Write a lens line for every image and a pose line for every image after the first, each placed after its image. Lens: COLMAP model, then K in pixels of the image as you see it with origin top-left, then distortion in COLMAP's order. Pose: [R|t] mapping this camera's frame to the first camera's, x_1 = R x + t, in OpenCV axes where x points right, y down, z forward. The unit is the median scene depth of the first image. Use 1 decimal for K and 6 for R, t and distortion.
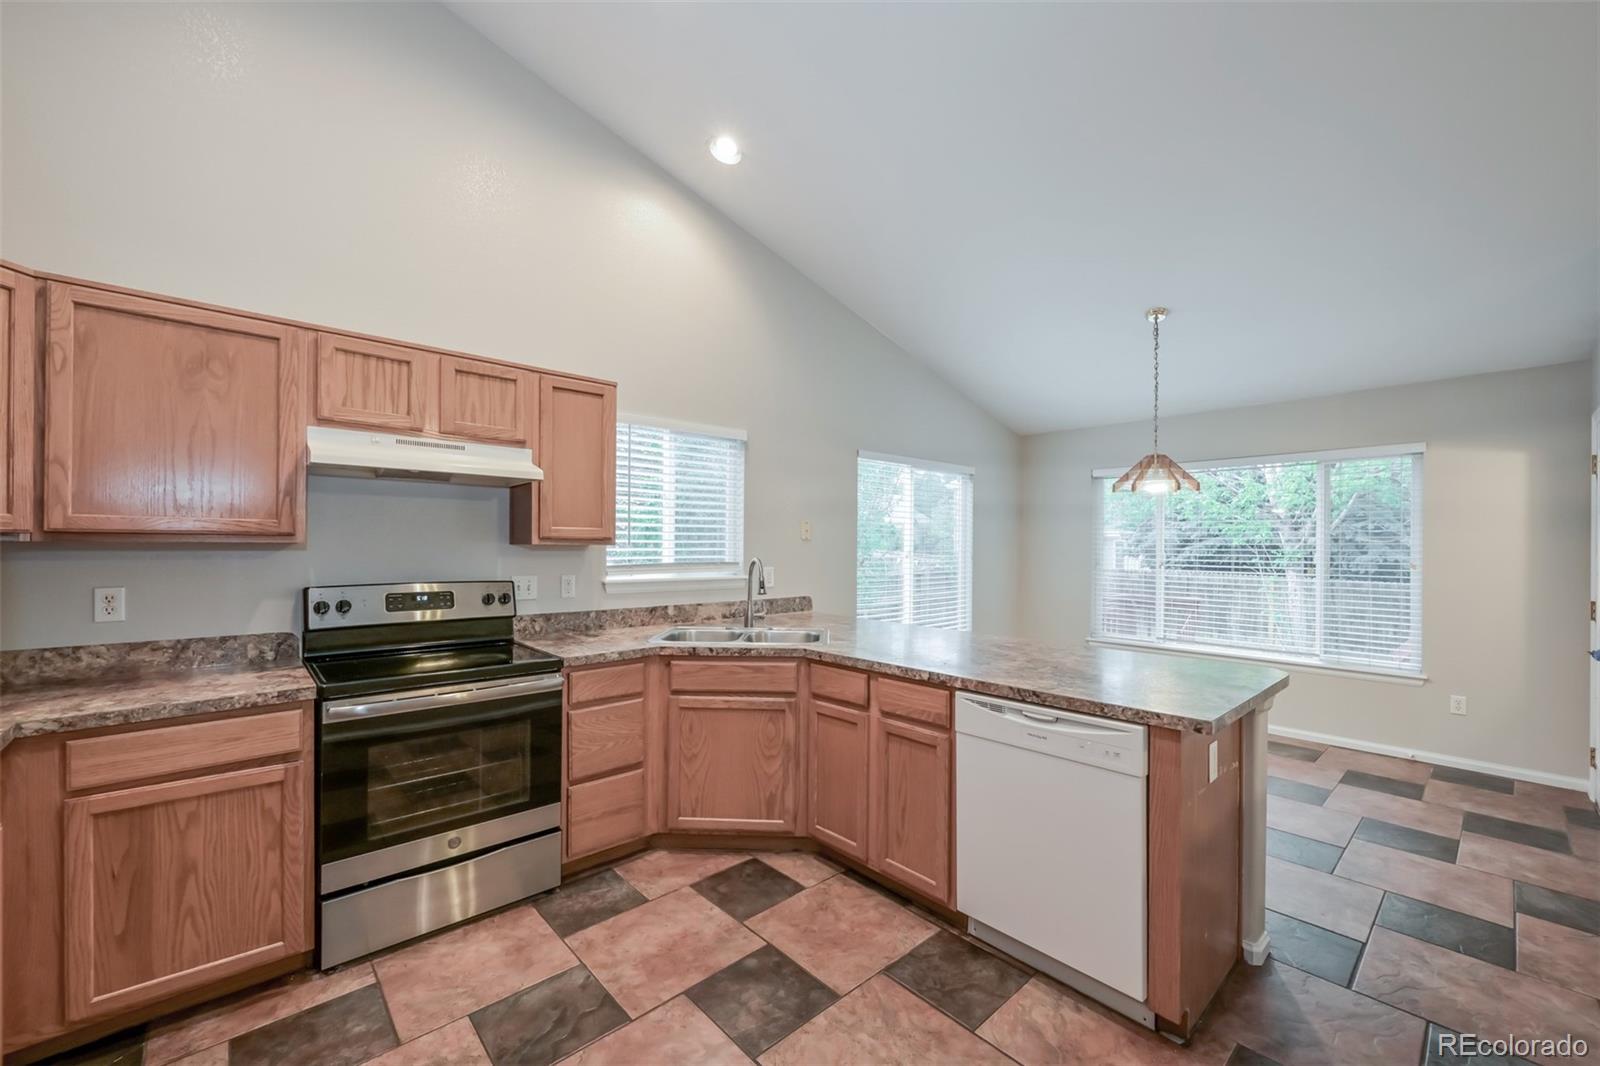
lens RADIAL K [[623.8, 0, 803.9], [0, 623.8, 541.5], [0, 0, 1]] dist [-0.000949, 0.001565]
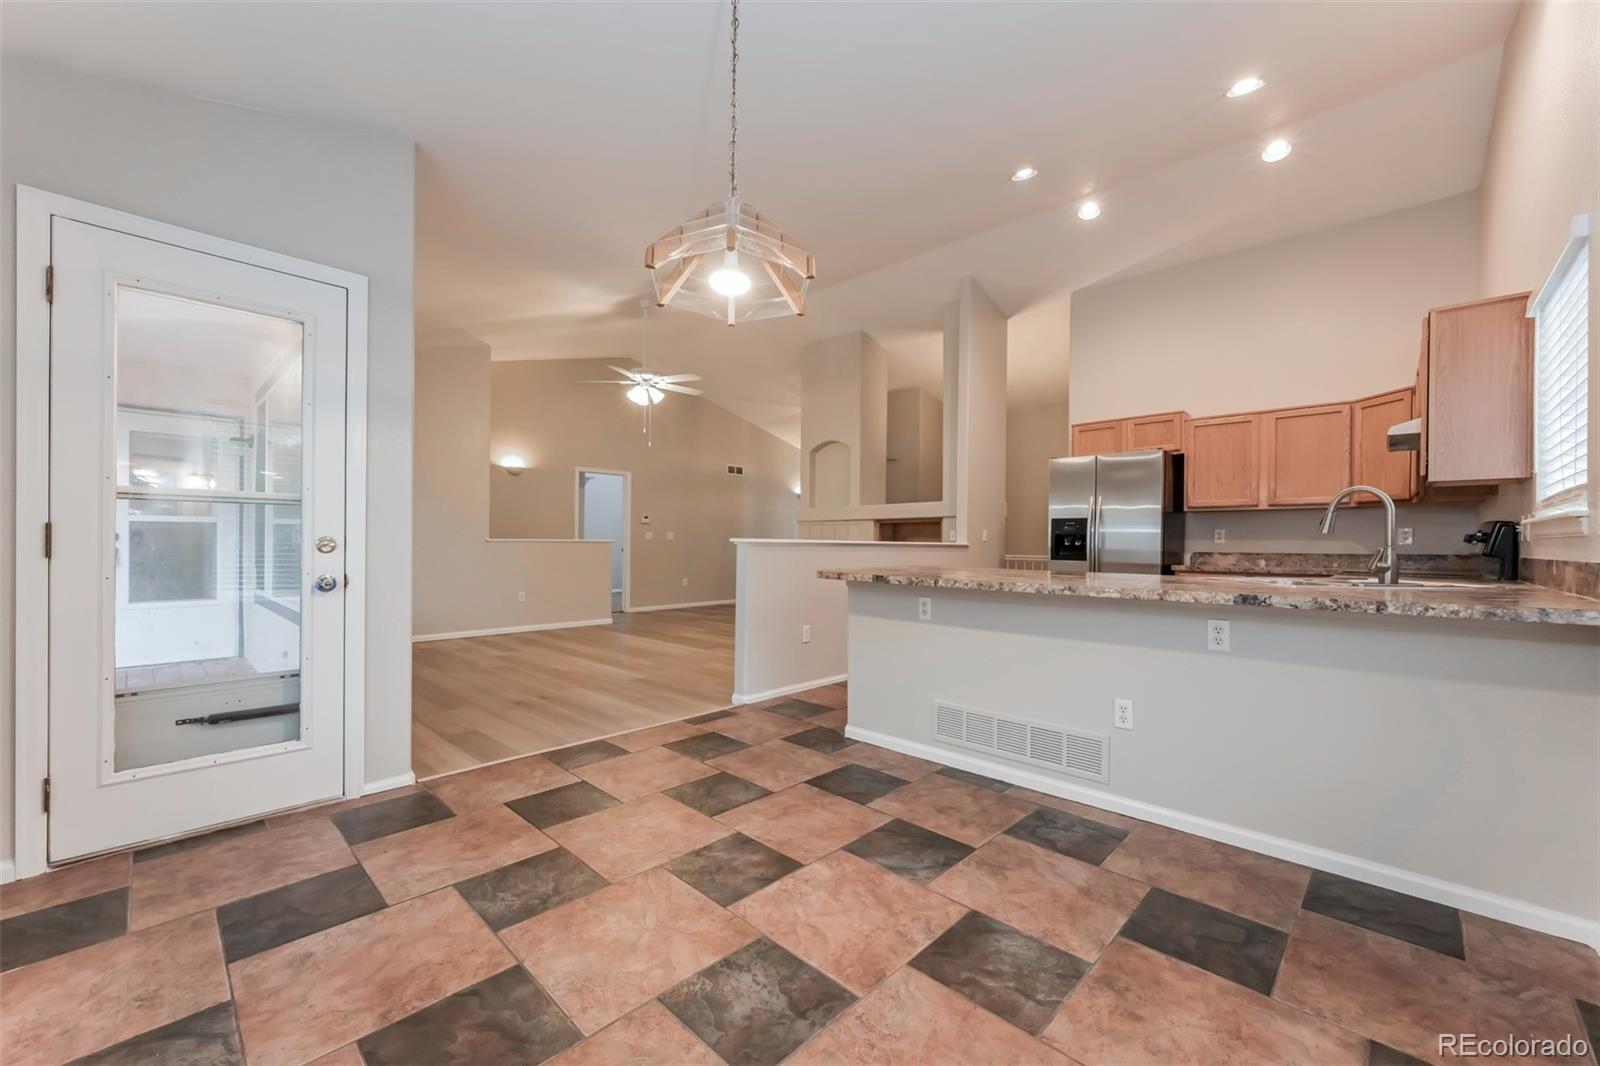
lens RADIAL K [[623.8, 0, 805.0], [0, 623.8, 540.0], [0, 0, 1]] dist [-0.000949, 0.001565]
pose [[-0.996704, -0.018095, -0.079083, 0.824973], [-0.017229, 0.999784, -0.011628, 0.142207], [0.079277, -0.010228, -0.996800, 2.172986]]
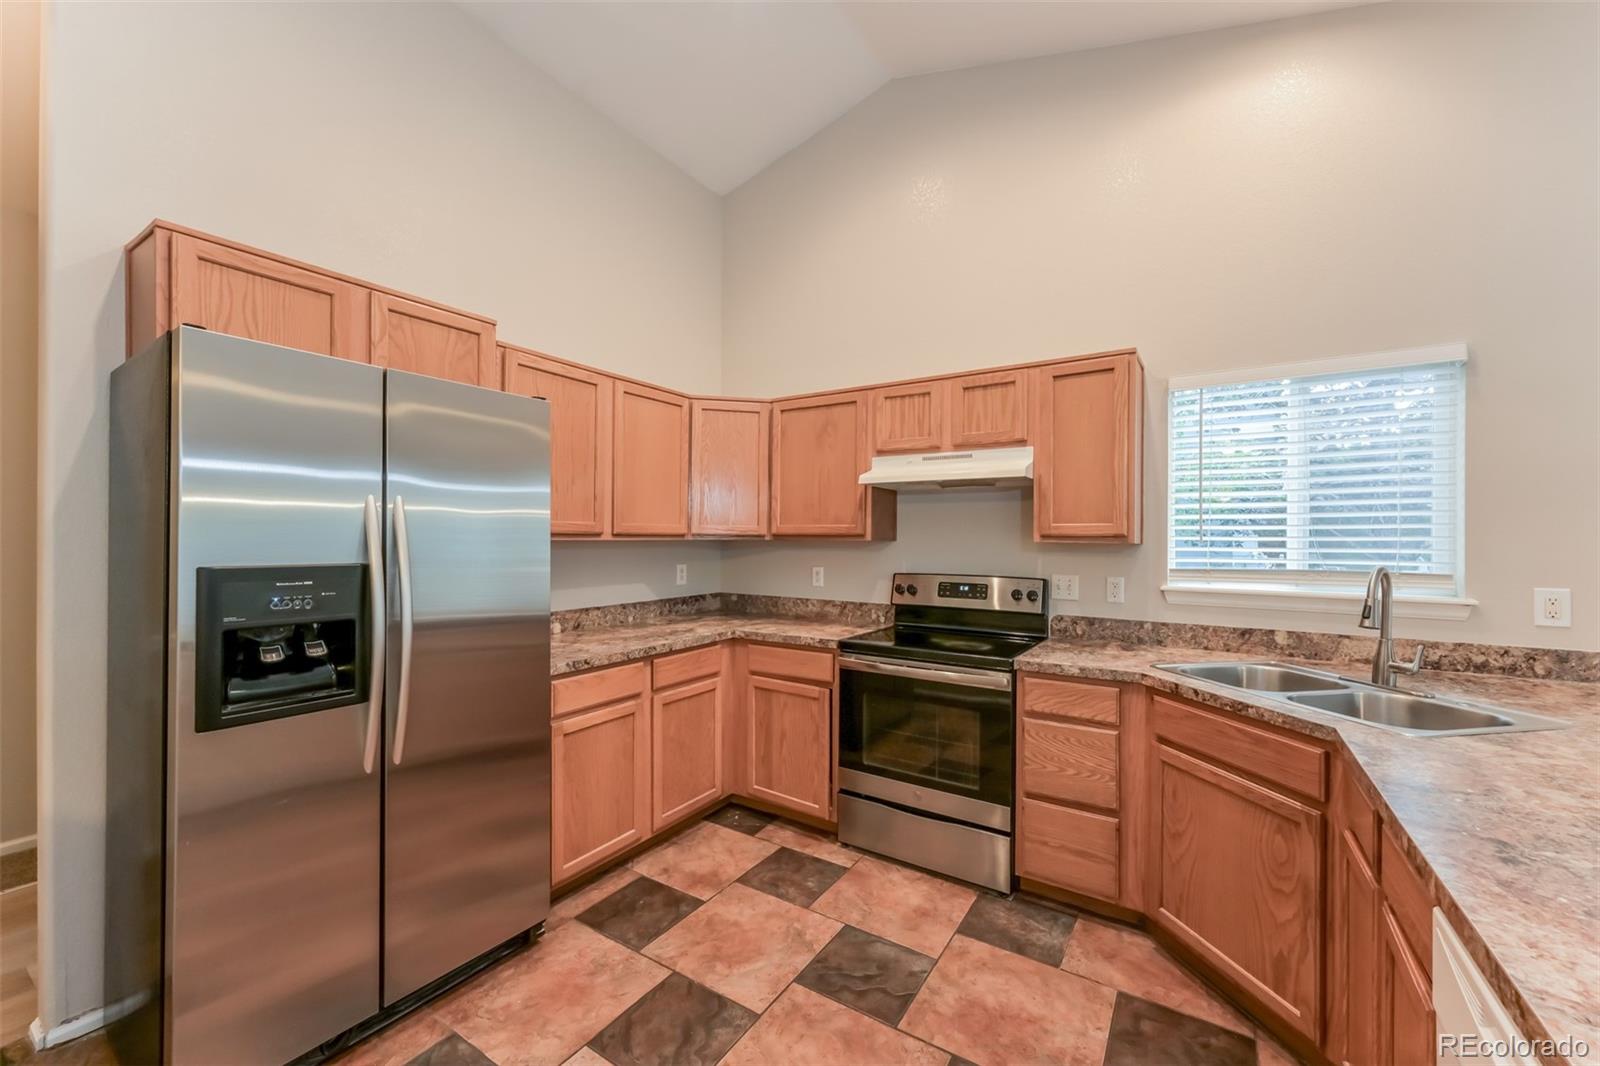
lens RADIAL K [[623.8, 0, 801.2], [0, 623.8, 531.3], [0, 0, 1]] dist [-0.000949, 0.001565]
pose [[0.256202, -0.016090, -0.966489, 0.448579], [0.001603, 0.999867, -0.016221, 0.003000], [0.966622, 0.002607, 0.256194, 0.418854]]
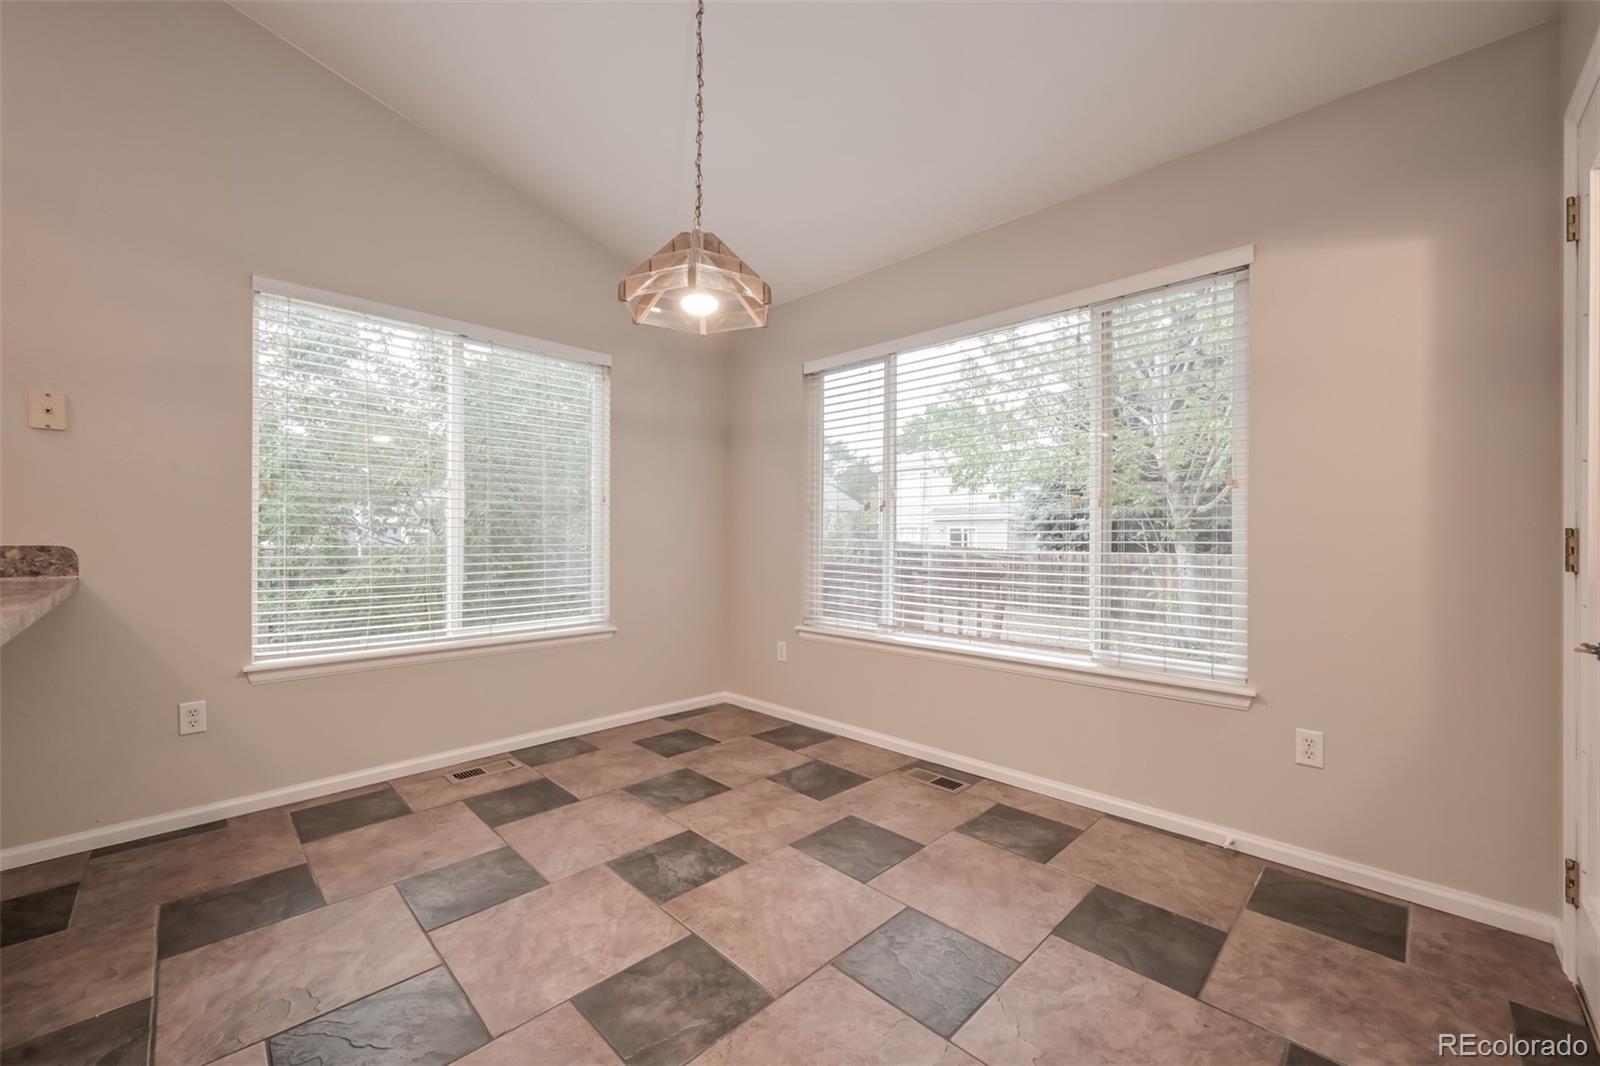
lens RADIAL K [[623.8, 0, 803.0], [0, 623.8, 540.6], [0, 0, 1]] dist [-0.000949, 0.001565]
pose [[0.998356, -0.003678, 0.057199, 0.932690], [0.003234, 0.999964, 0.007868, 0.134709], [-0.057226, -0.007670, 0.998332, 0.793890]]
